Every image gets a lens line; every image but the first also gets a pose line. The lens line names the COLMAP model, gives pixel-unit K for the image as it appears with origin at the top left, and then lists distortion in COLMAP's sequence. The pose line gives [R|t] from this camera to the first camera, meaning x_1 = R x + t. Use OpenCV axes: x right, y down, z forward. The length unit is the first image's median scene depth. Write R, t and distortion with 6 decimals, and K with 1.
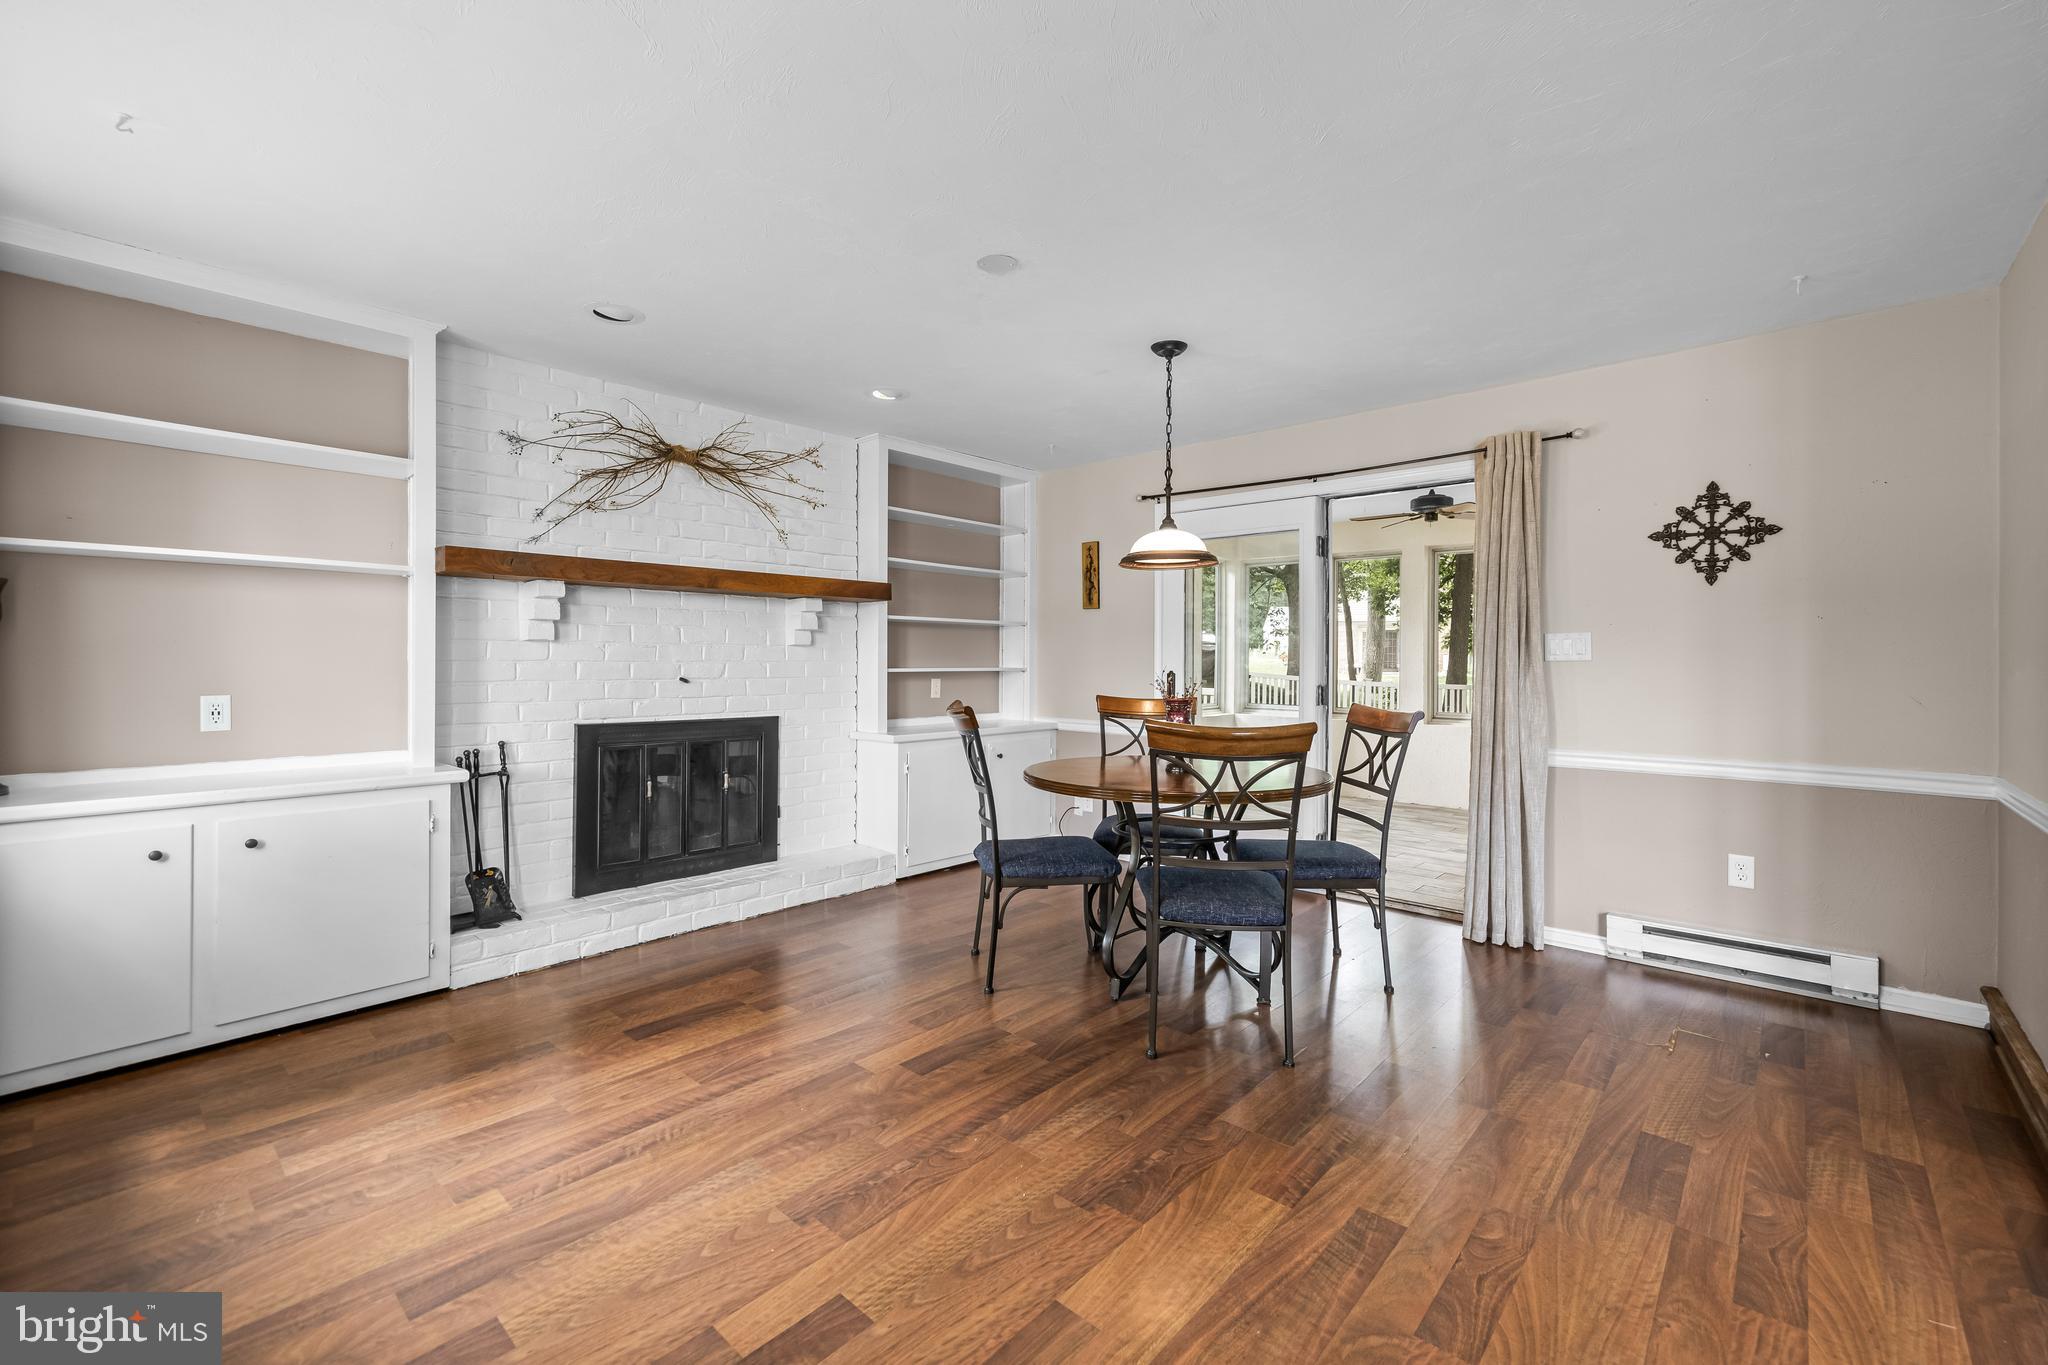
lens RADIAL K [[860.3, 0, 1013.9], [0, 860.3, 657.1], [0, 0, 1]] dist [0.001173, -0.002339]
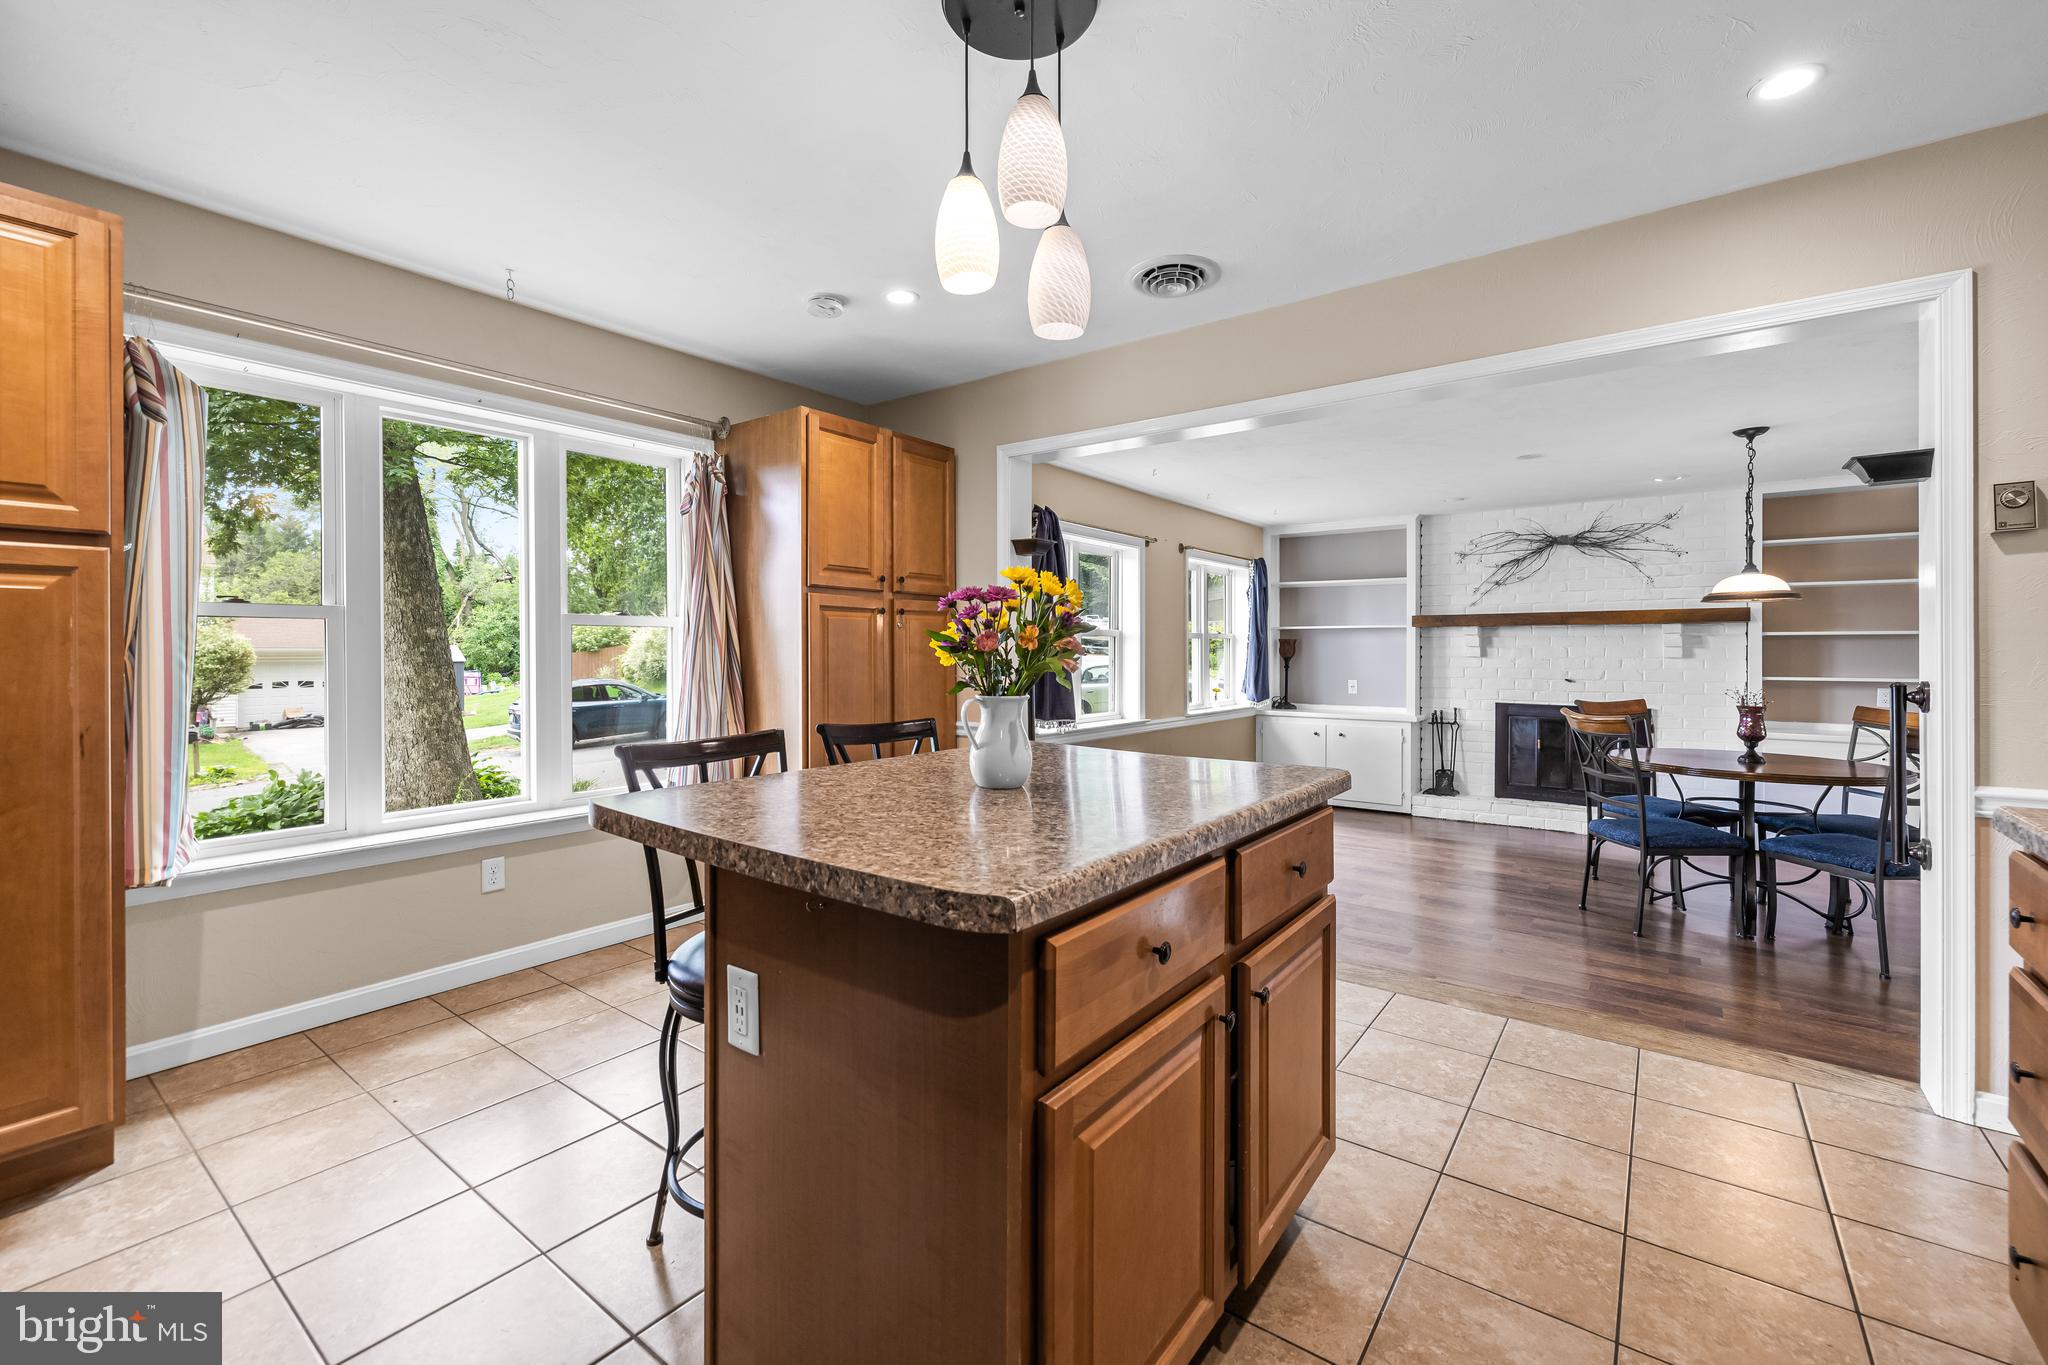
lens RADIAL K [[860.3, 0, 1013.9], [0, 860.3, 657.1], [0, 0, 1]] dist [0.001173, -0.002339]
pose [[0.085328, 0.003417, -0.996347, 1.219890], [0.002893, 0.999989, 0.003677, -0.027701], [0.996349, -0.003196, 0.085317, -0.179184]]
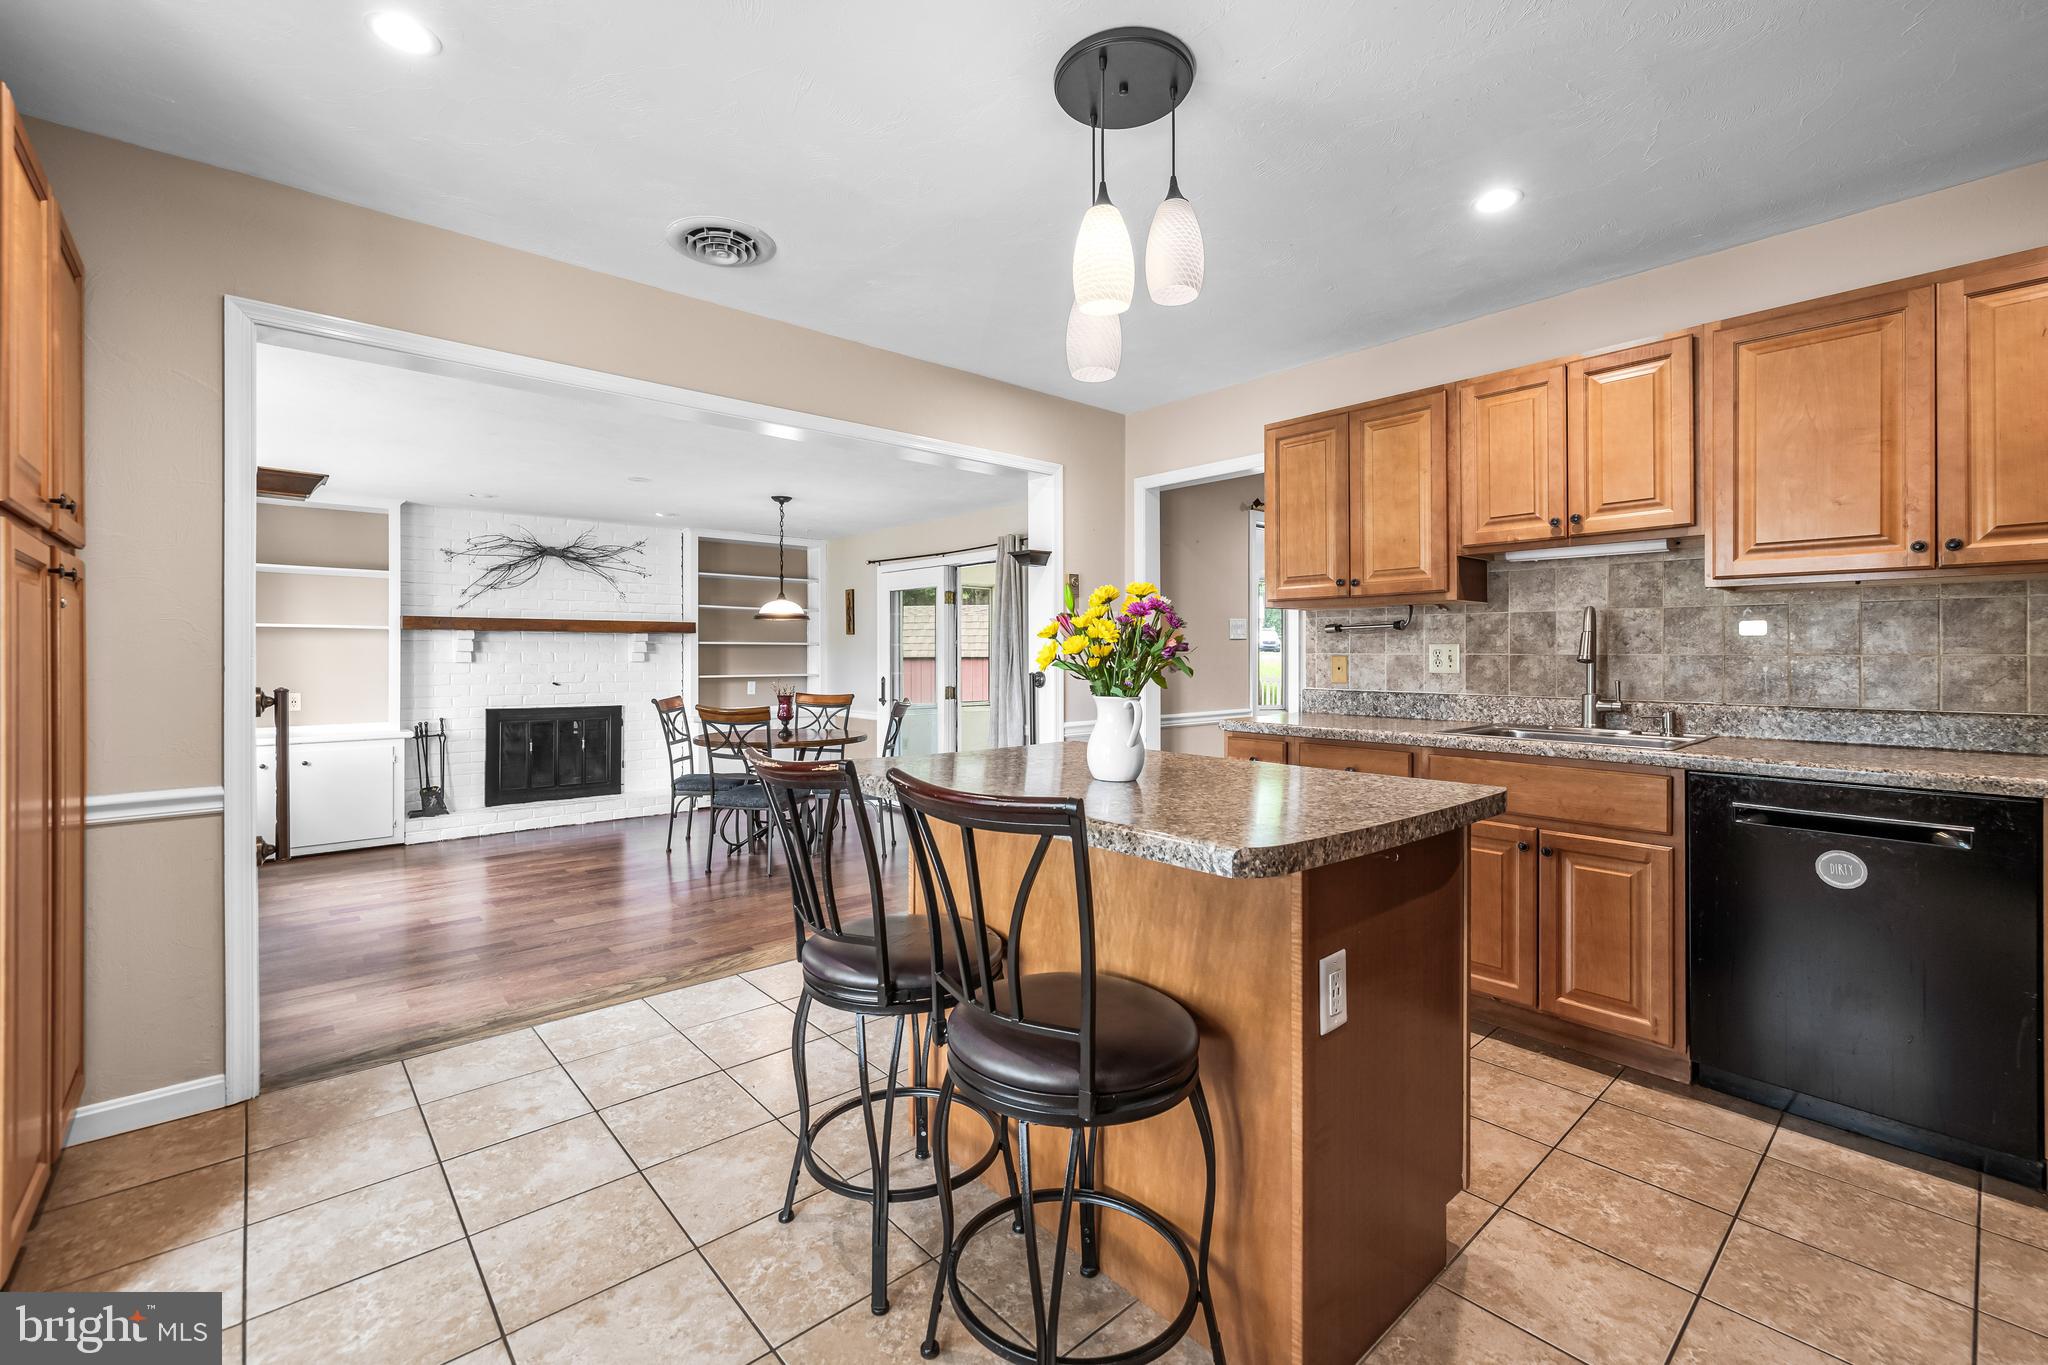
lens RADIAL K [[863.7, 0, 1013.4], [0, 863.7, 649.3], [0, 0, 1]] dist [-0.003441, -0.000458]
pose [[0.994172, -0.005981, -0.107643, 0.761188], [0.005418, 0.999970, -0.005517, -0.029529], [0.107673, 0.004902, 0.994174, -0.651076]]
